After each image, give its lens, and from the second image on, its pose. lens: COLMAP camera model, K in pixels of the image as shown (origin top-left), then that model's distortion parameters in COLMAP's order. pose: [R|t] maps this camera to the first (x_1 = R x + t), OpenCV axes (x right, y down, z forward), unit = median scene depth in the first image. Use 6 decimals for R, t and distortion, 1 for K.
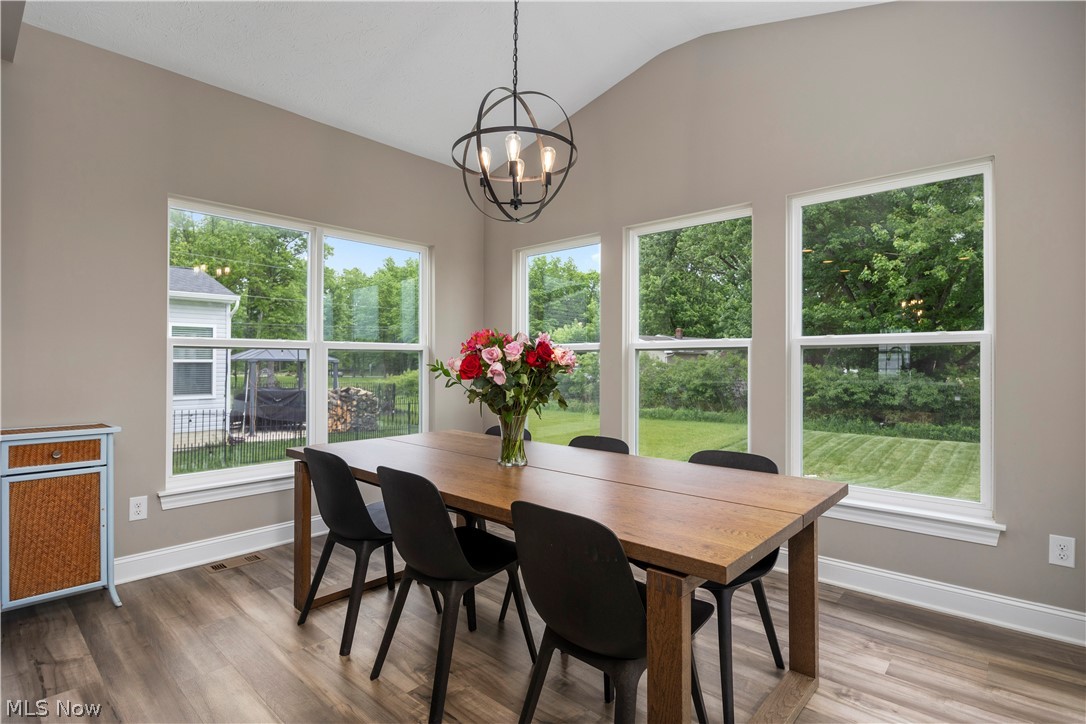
lens RADIAL K [[535.3, 0, 543.7], [0, 535.3, 351.2], [0, 0, 1]] dist [-0.012198, -0.000021]
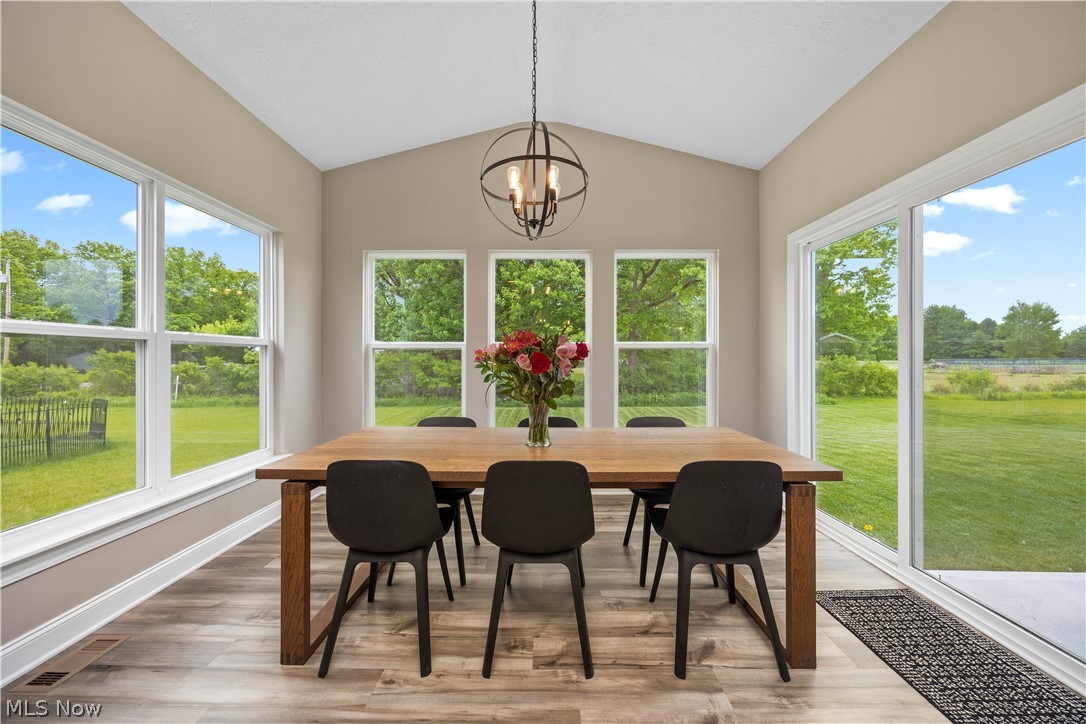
lens RADIAL K [[415.8, 0, 543.0], [0, 415.8, 362.0], [0, 0, 1]] dist [0.001210, 0.000101]
pose [[0.744484, -0.003391, 0.667632, -0.156818], [-0.015917, 0.999613, 0.022826, 0.001443], [-0.667451, -0.027621, 0.744141, 0.075361]]
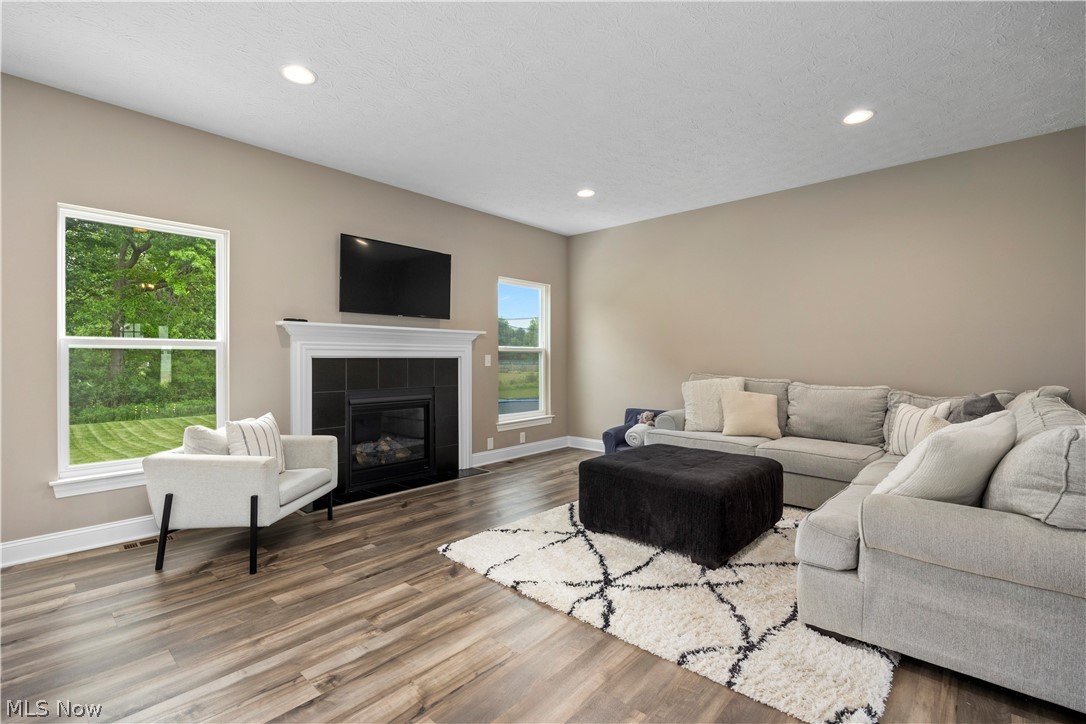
lens RADIAL K [[482.7, 0, 543.0], [0, 482.7, 362.0], [0, 0, 1]] dist [-0.011562, 0.000061]
pose [[-0.006542, -0.002941, 0.999974, -0.243800], [-0.023261, 0.999726, 0.002789, -0.007382], [-0.999708, -0.023242, -0.006609, -0.342652]]
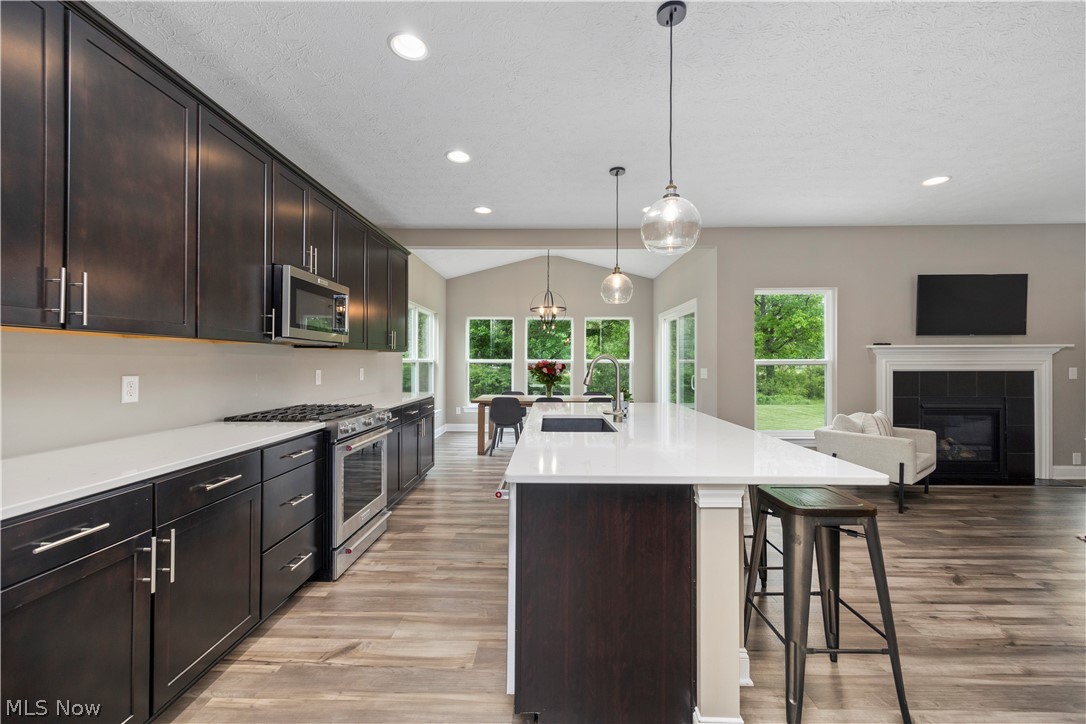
lens RADIAL K [[437.4, 0, 543.0], [0, 437.4, 362.0], [0, 0, 1]] dist [0.004120, -0.000149]
pose [[0.755261, 0.000274, 0.655424, -0.465463], [-0.015731, 0.999719, 0.017710, -0.018401], [-0.655235, -0.023686, 0.755054, -0.265023]]
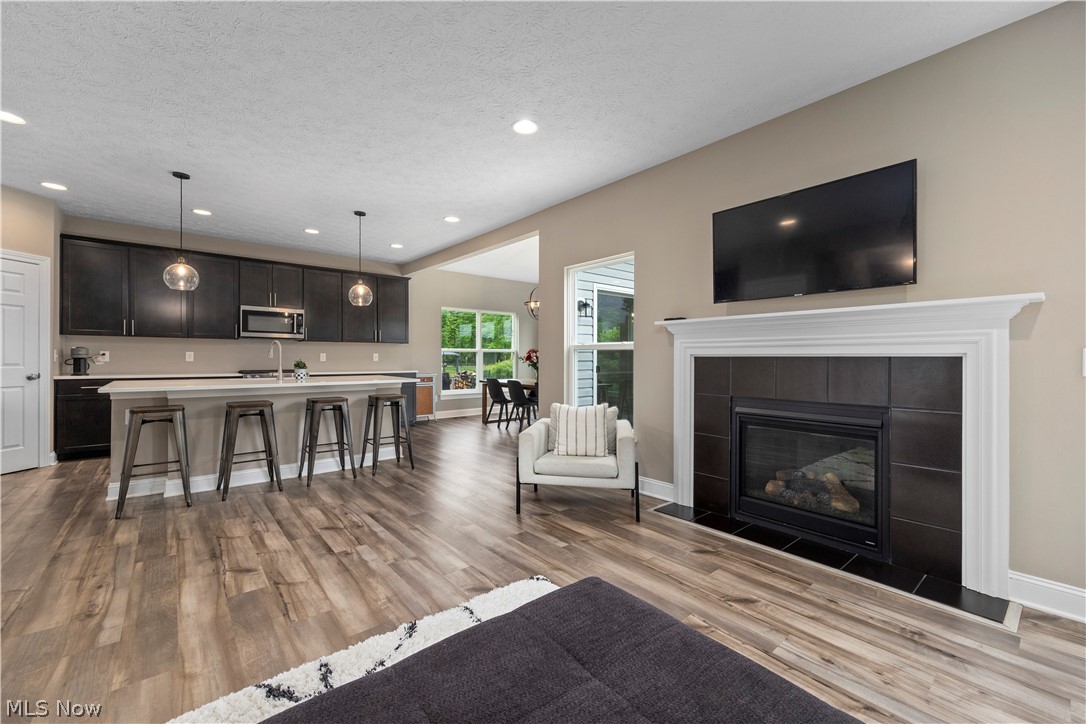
lens RADIAL K [[437.4, 0, 543.0], [0, 437.4, 362.0], [0, 0, 1]] dist [0.004120, -0.000149]
pose [[0.990951, 0.007003, -0.134042, 0.094062], [-0.002509, 0.999430, 0.033663, -0.012447], [0.134201, -0.033022, 0.990404, -0.514990]]
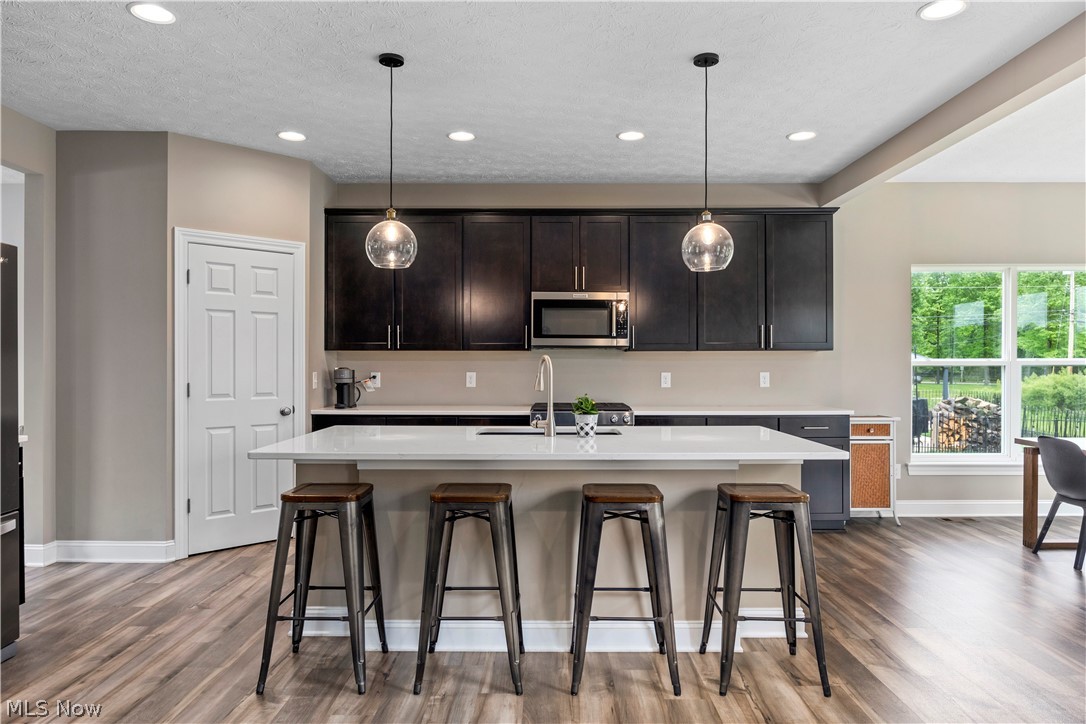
lens RADIAL K [[702.4, 0, 542.9], [0, 702.4, 368.5], [0, 0, 1]] dist [-0.006884, -0.002845]
pose [[0.663159, 0.004480, -0.748465, 0.025528], [0.017684, 0.999609, 0.021652, -0.020157], [0.748270, -0.027595, 0.662821, -0.334999]]
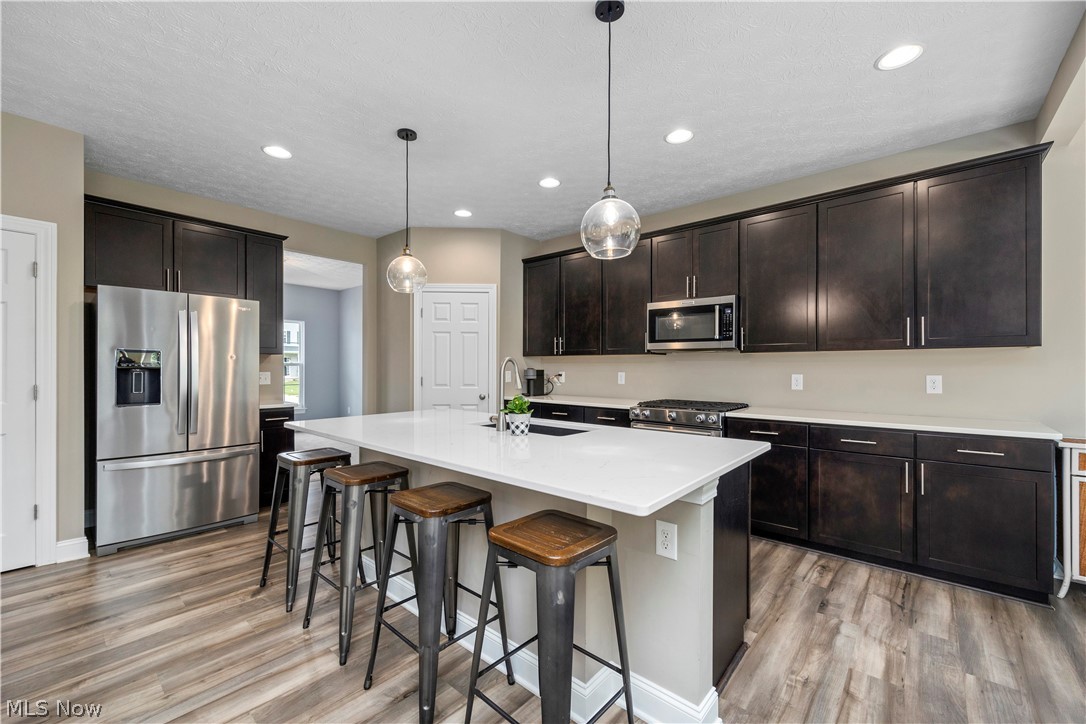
lens RADIAL K [[438.0, 0, 544.8], [0, 438.0, 368.3], [0, 0, 1]] dist [0.001939, 0.000061]
pose [[0.017239, 0.004491, -0.999841, 0.003692], [0.022221, 0.999741, 0.004874, -0.013068], [0.999604, -0.022302, 0.017135, -0.066745]]
